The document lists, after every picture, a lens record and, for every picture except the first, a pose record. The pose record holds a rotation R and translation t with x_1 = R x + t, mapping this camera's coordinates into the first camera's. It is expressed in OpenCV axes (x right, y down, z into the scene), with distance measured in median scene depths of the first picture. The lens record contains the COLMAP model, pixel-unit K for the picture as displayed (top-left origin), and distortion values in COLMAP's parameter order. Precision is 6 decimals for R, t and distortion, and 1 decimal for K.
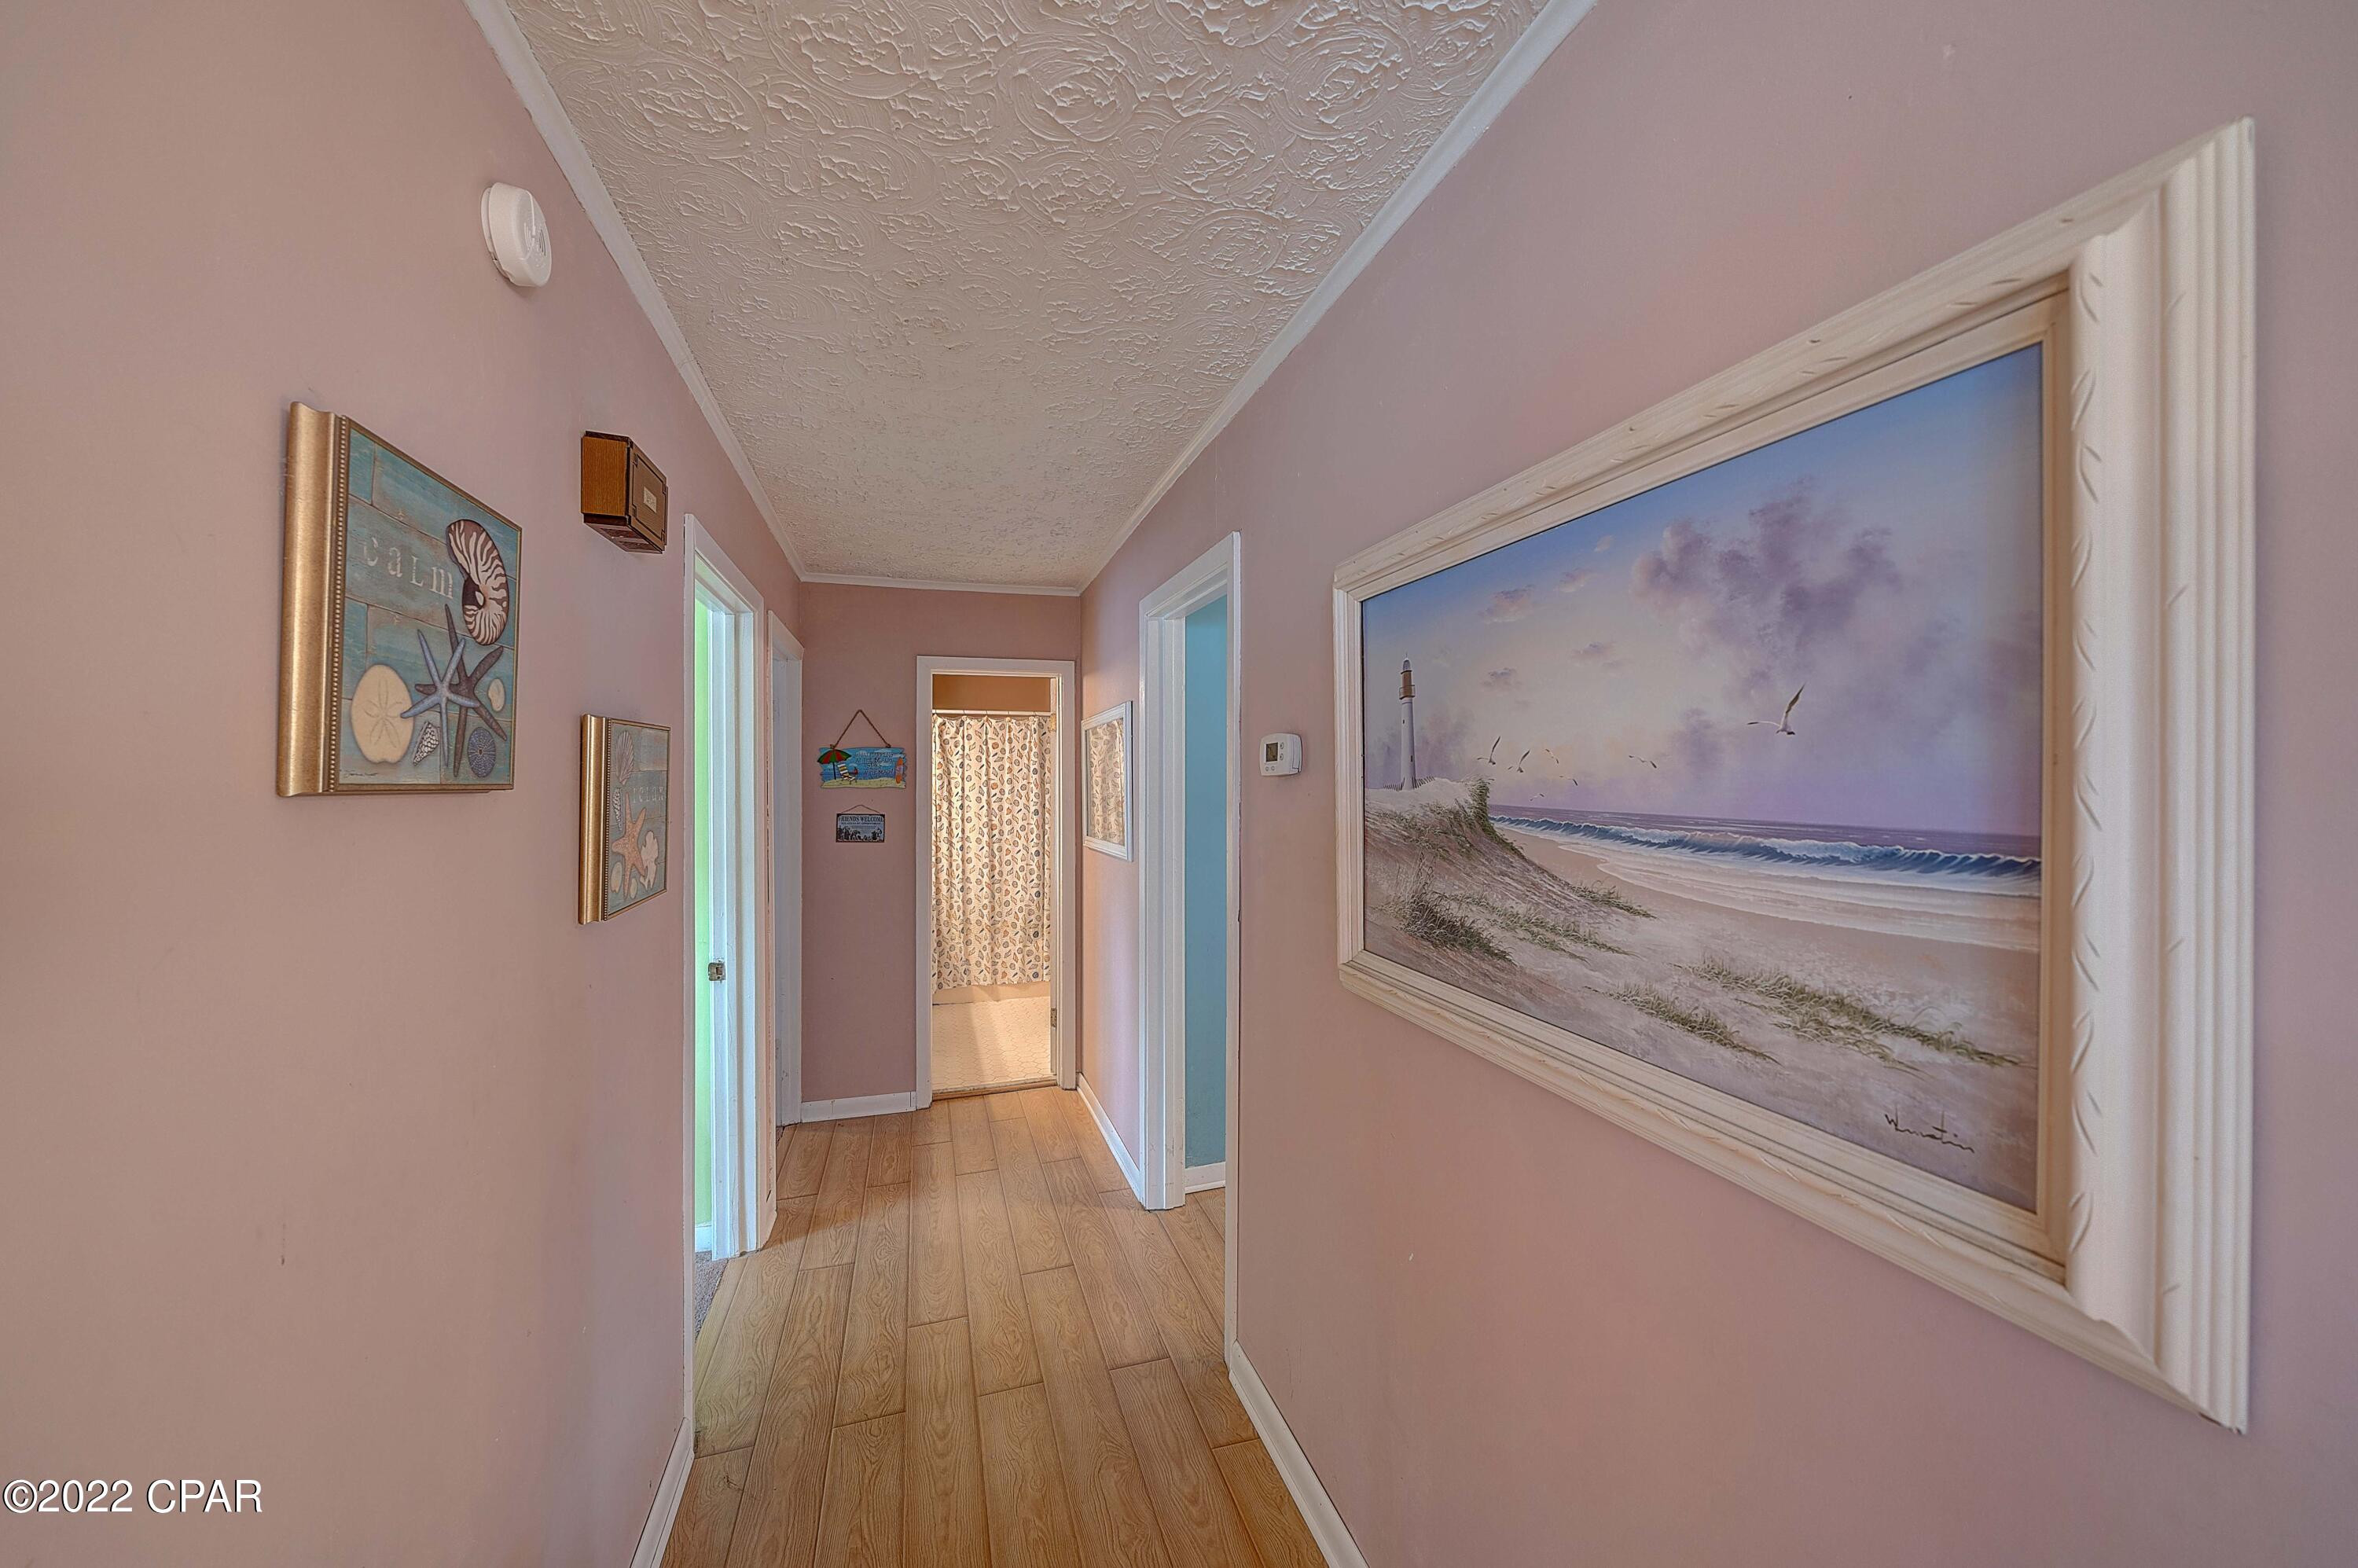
lens RADIAL K [[817.2, 0, 1172.3], [0, 817.2, 792.5], [0, 0, 1]] dist [-0.002978, -0.000105]
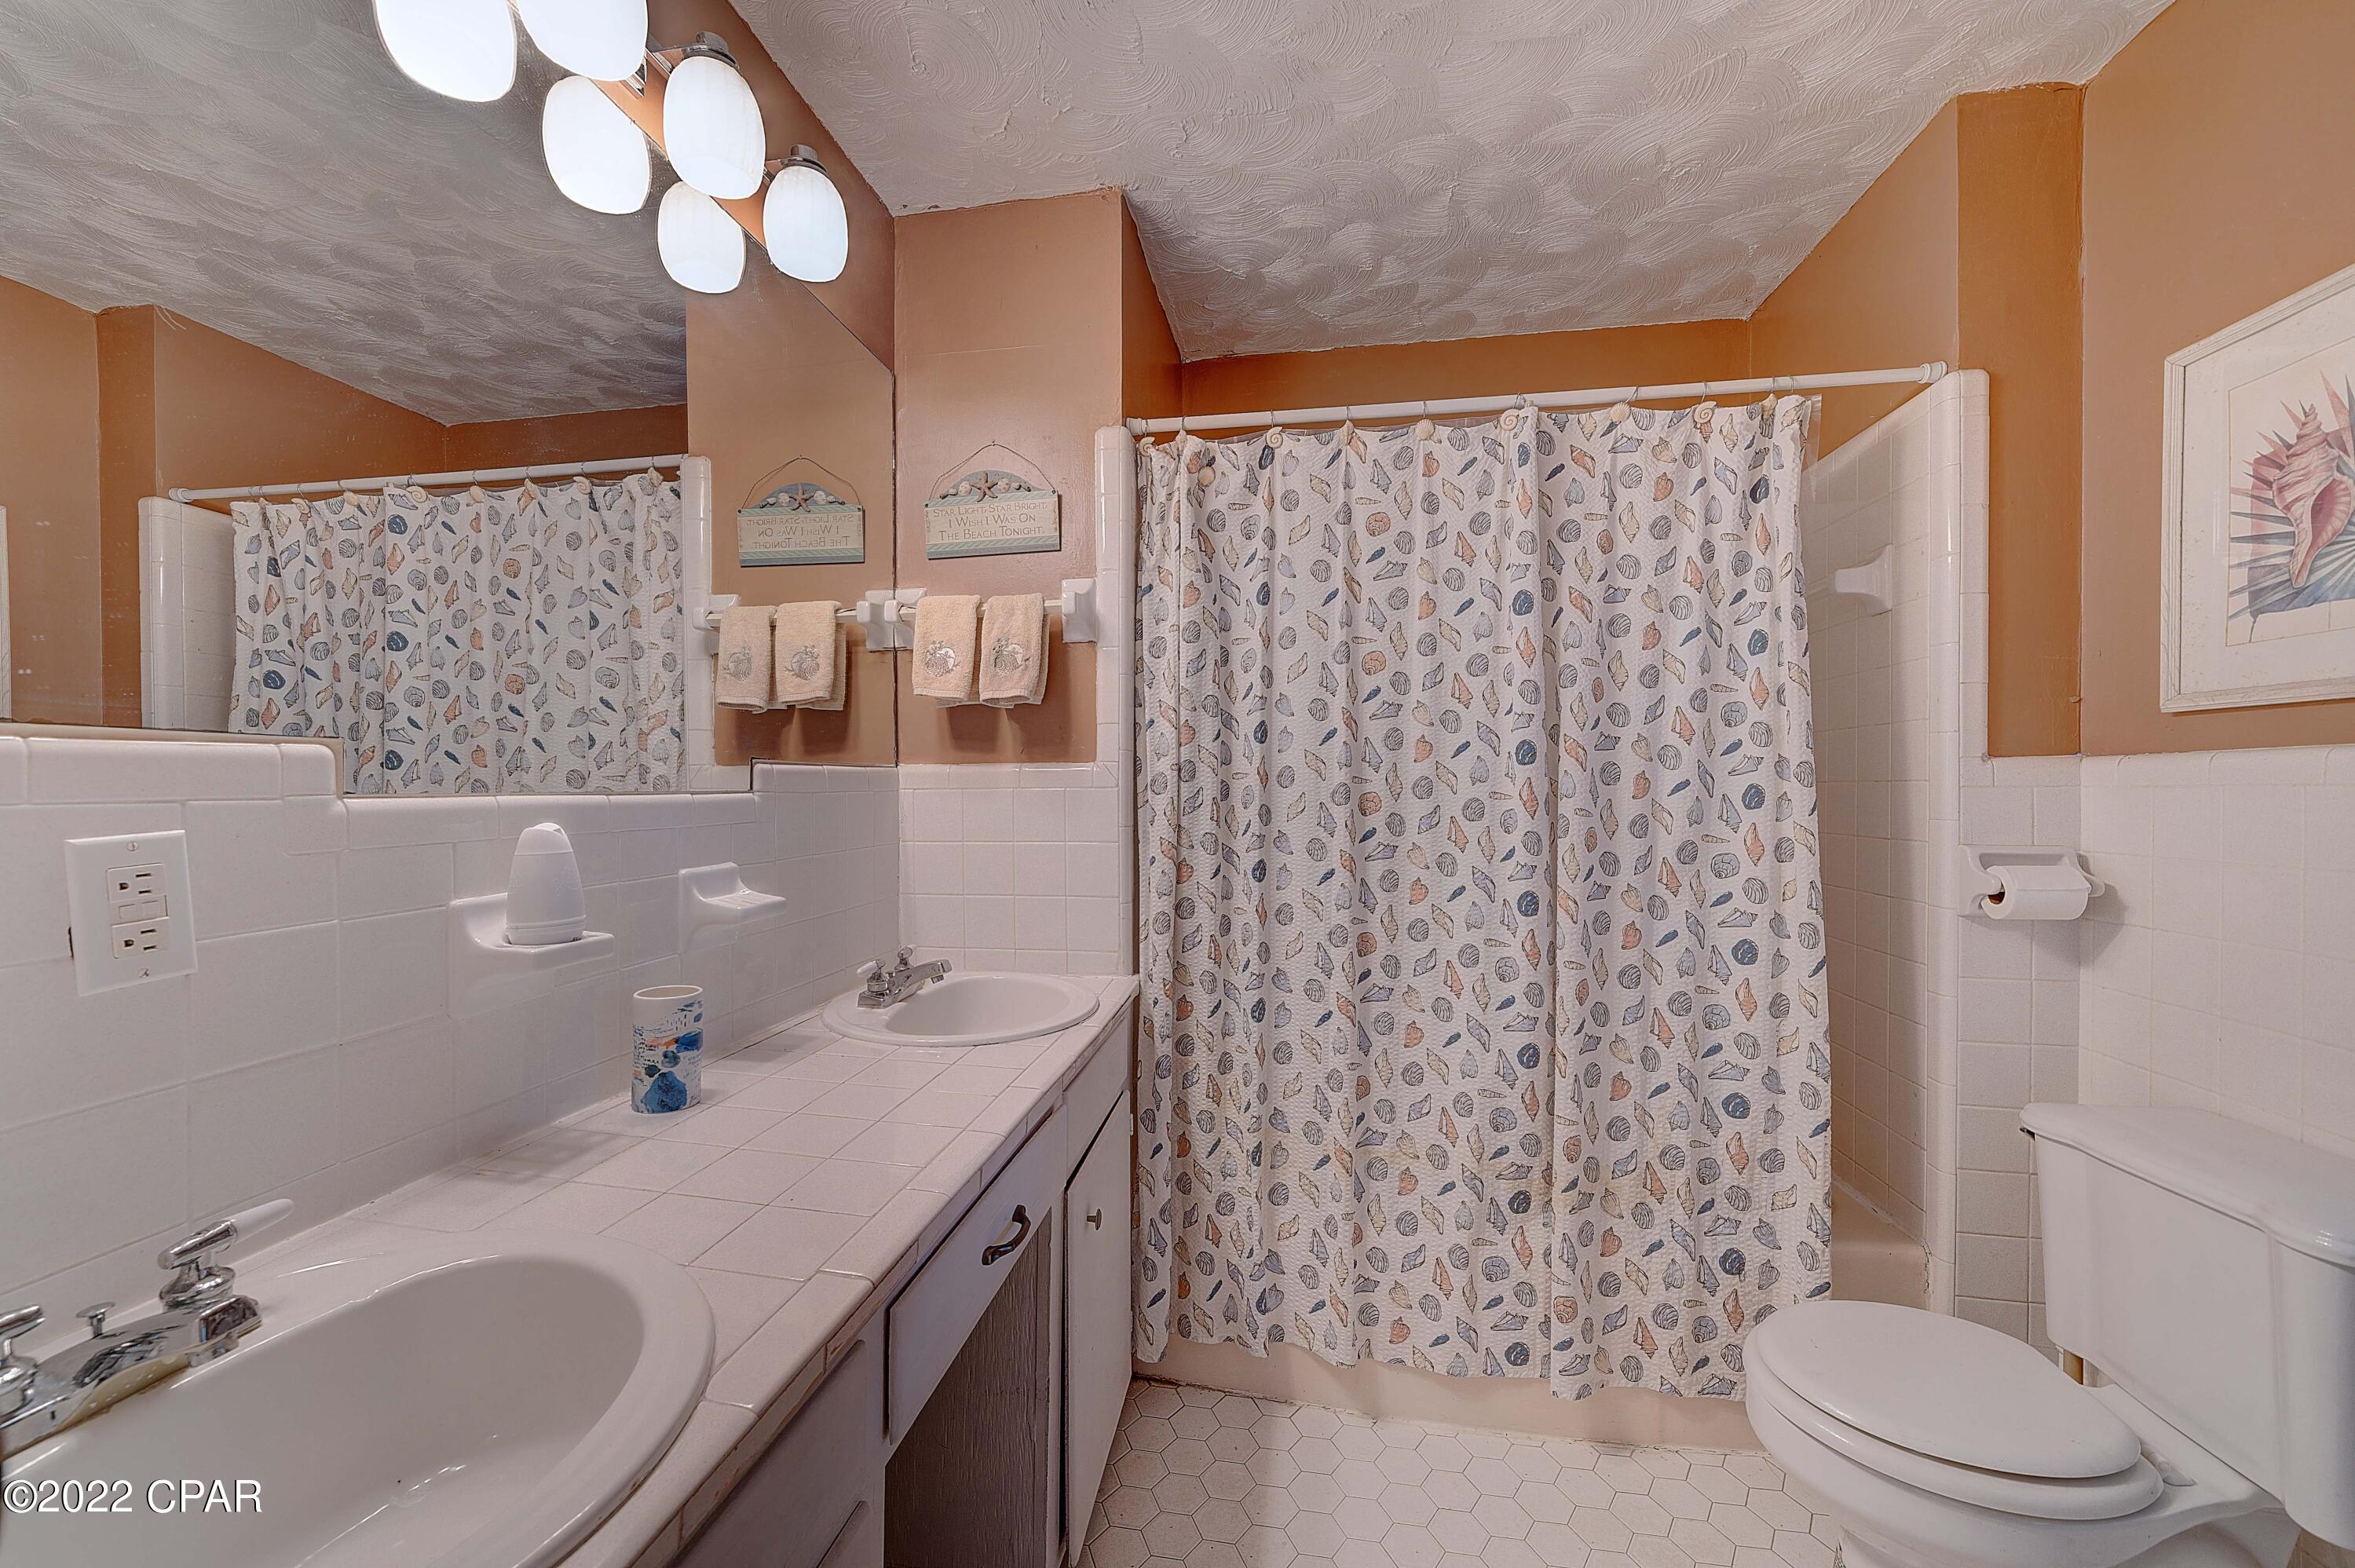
lens RADIAL K [[895.7, 0, 1168.1], [0, 895.7, 793.1], [0, 0, 1]] dist [-0.003101, -0.000047]
pose [[0.891496, 0.010876, -0.452898, -0.138830], [-0.008795, 0.999939, 0.006700, 0.037280], [0.452943, -0.001990, 0.891537, 0.686927]]
